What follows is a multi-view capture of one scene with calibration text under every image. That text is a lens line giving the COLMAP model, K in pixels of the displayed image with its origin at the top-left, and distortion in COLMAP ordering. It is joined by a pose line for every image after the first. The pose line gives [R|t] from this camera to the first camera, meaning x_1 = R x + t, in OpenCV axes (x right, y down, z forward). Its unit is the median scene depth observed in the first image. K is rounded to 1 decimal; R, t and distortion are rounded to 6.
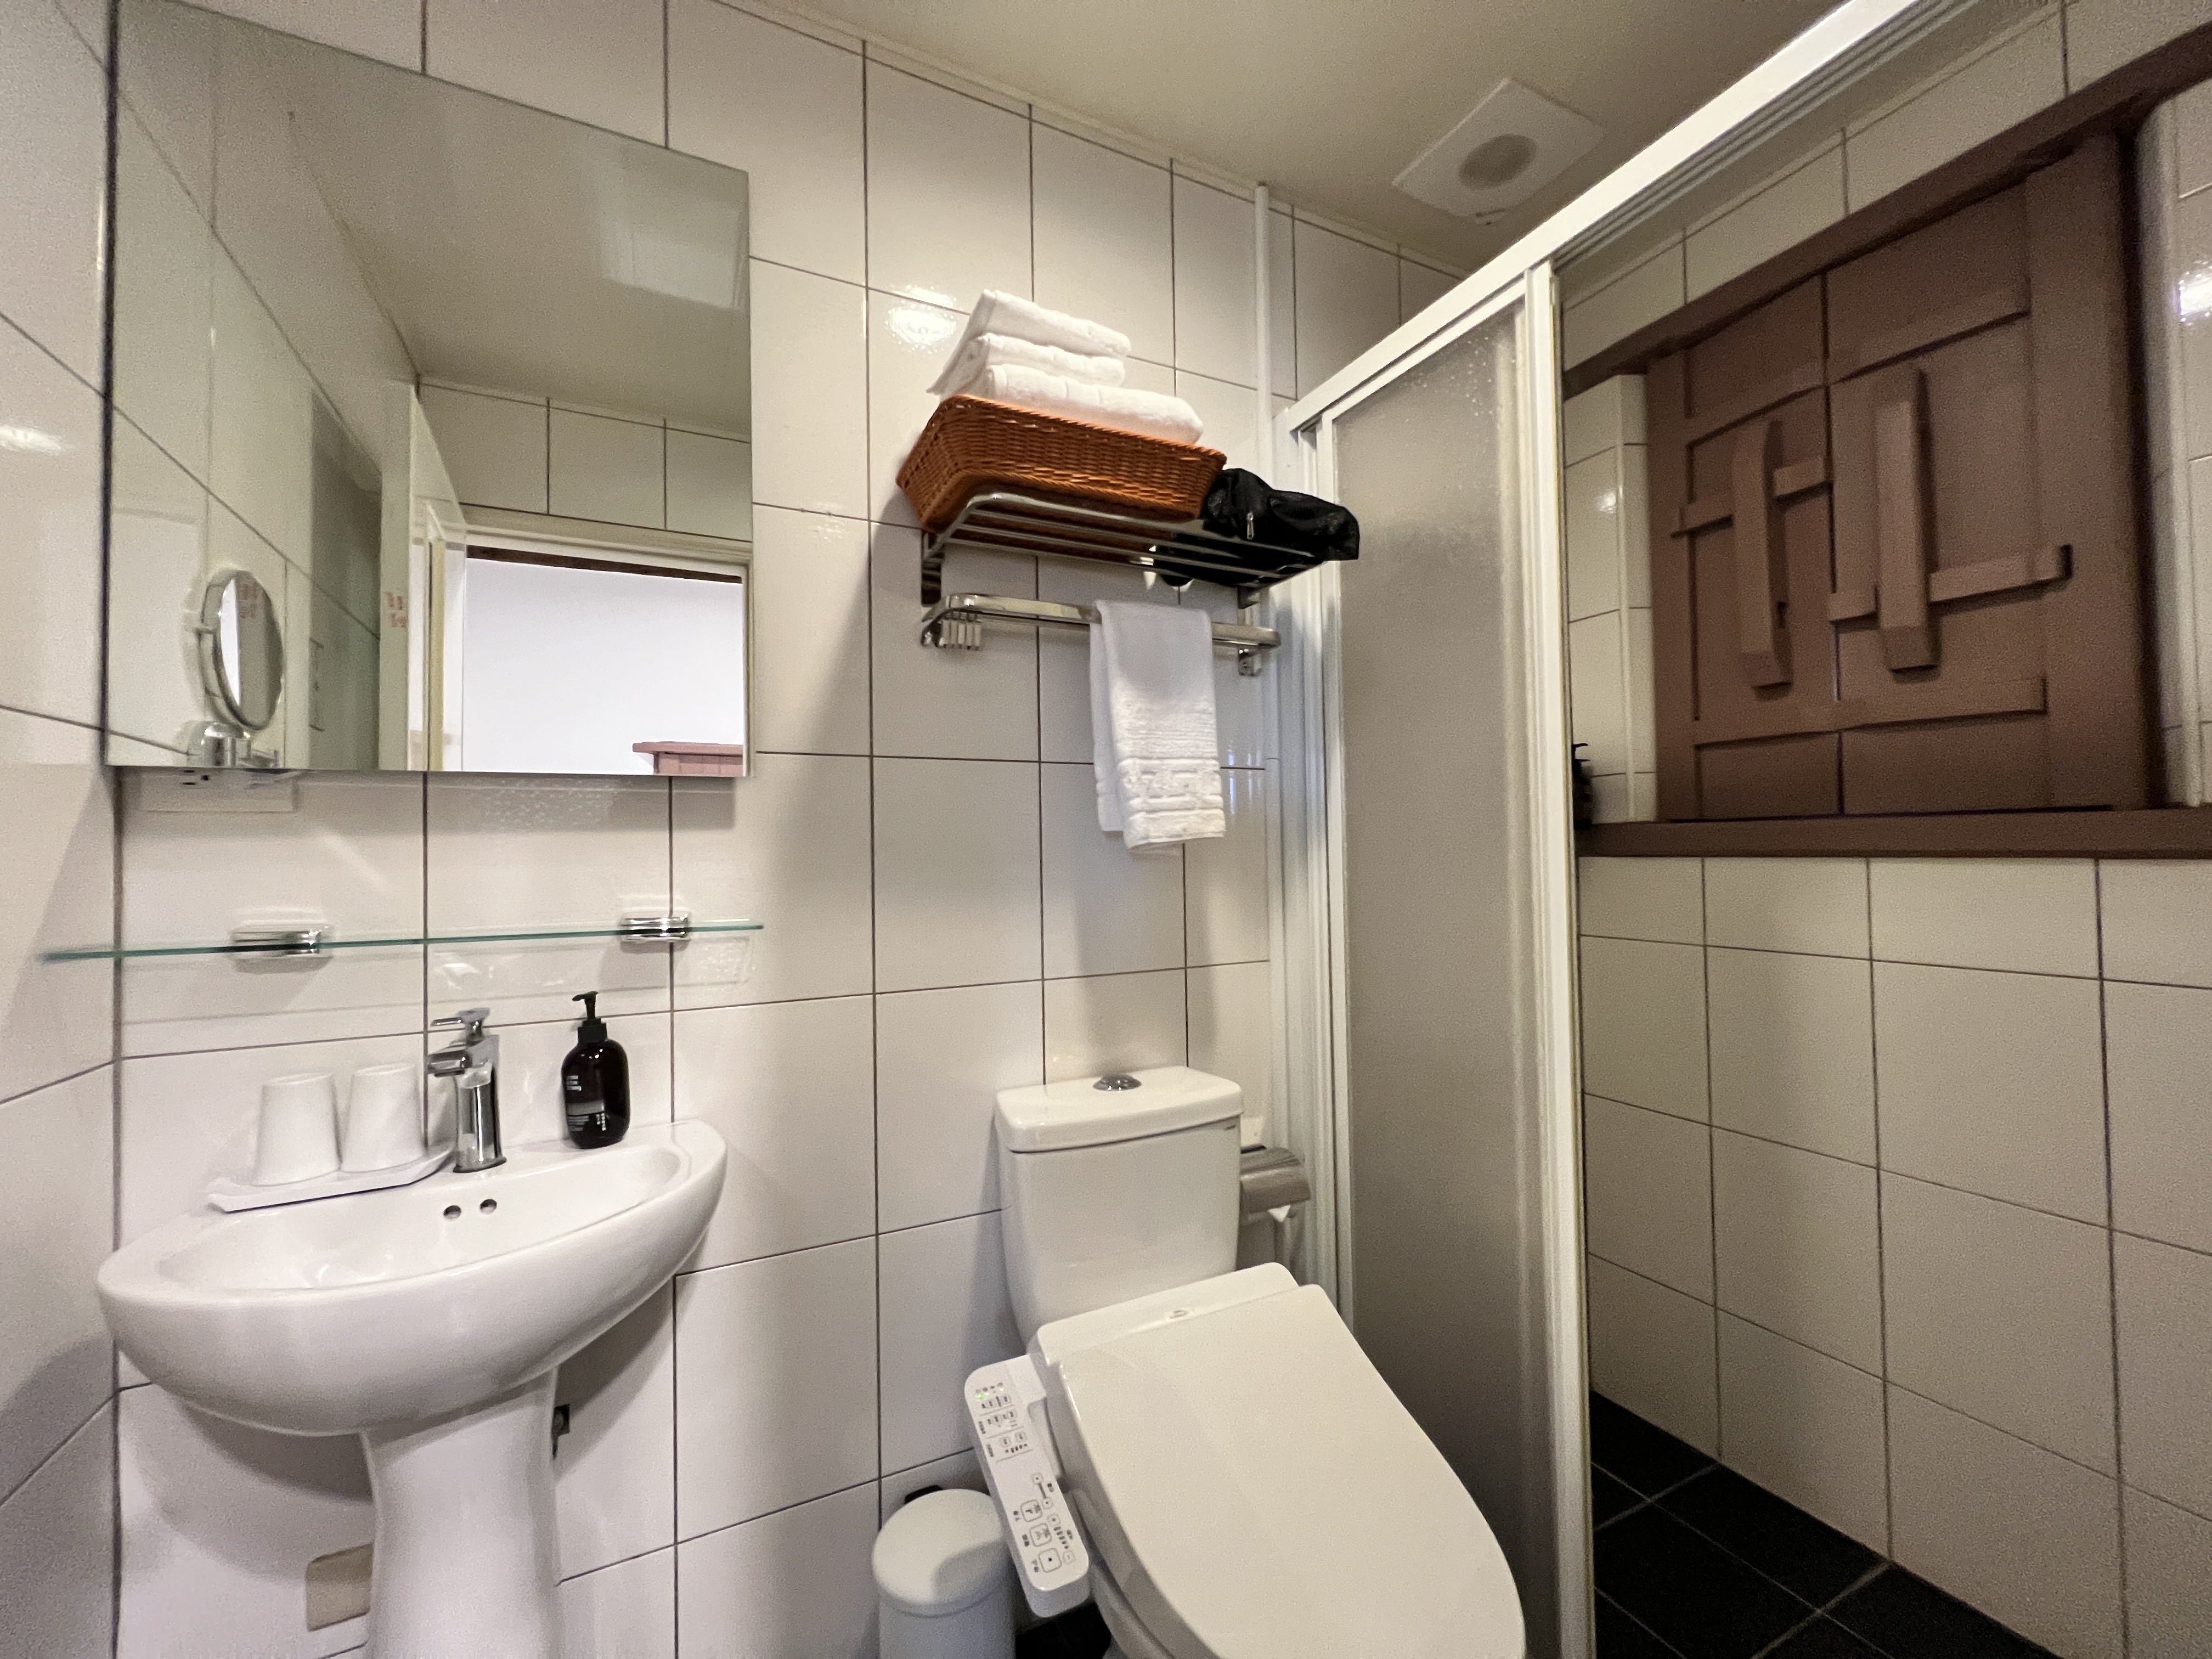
lens RADIAL K [[883.4, 0, 1102.5], [0, 883.4, 831.9], [0, 0, 1]] dist [-0.001113, 0.000399]
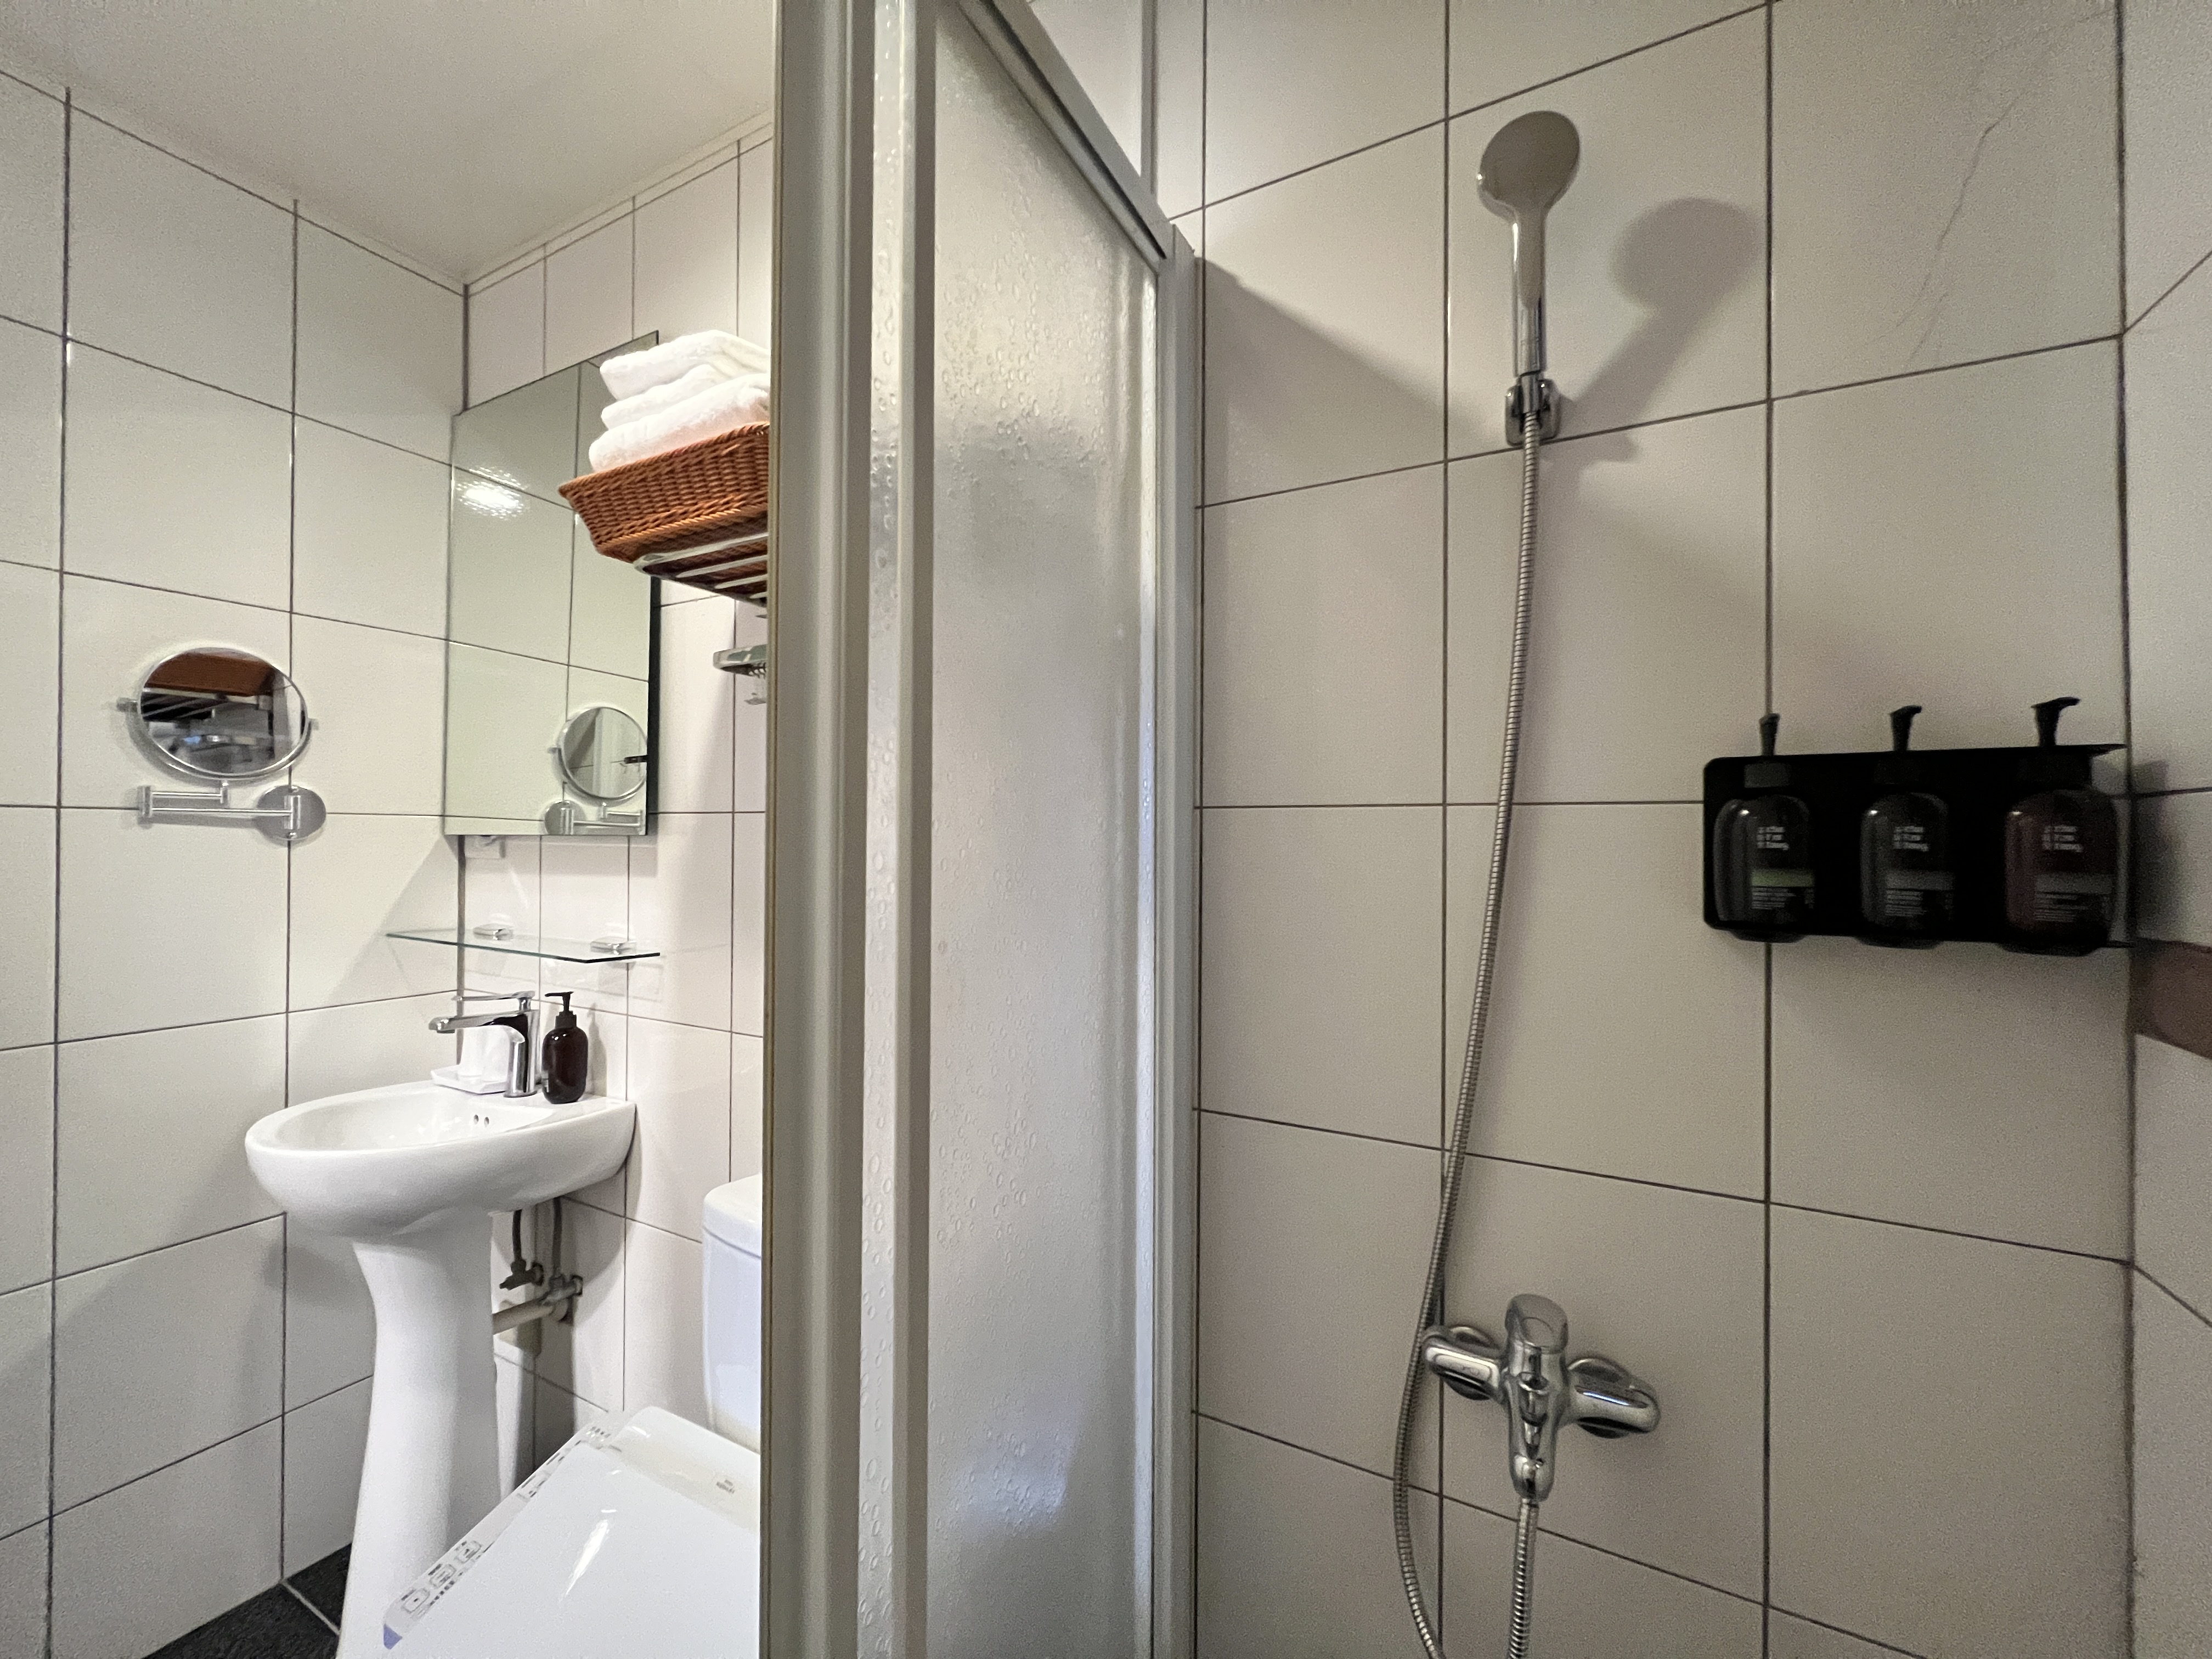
lens RADIAL K [[883.4, 0, 1102.5], [0, 883.4, 831.9], [0, 0, 1]] dist [-0.001113, 0.000399]
pose [[0.580649, 0.014149, -0.814031, 1.029959], [-0.000598, 0.999856, 0.016952, -0.093877], [0.814154, -0.009356, 0.580574, 0.866054]]
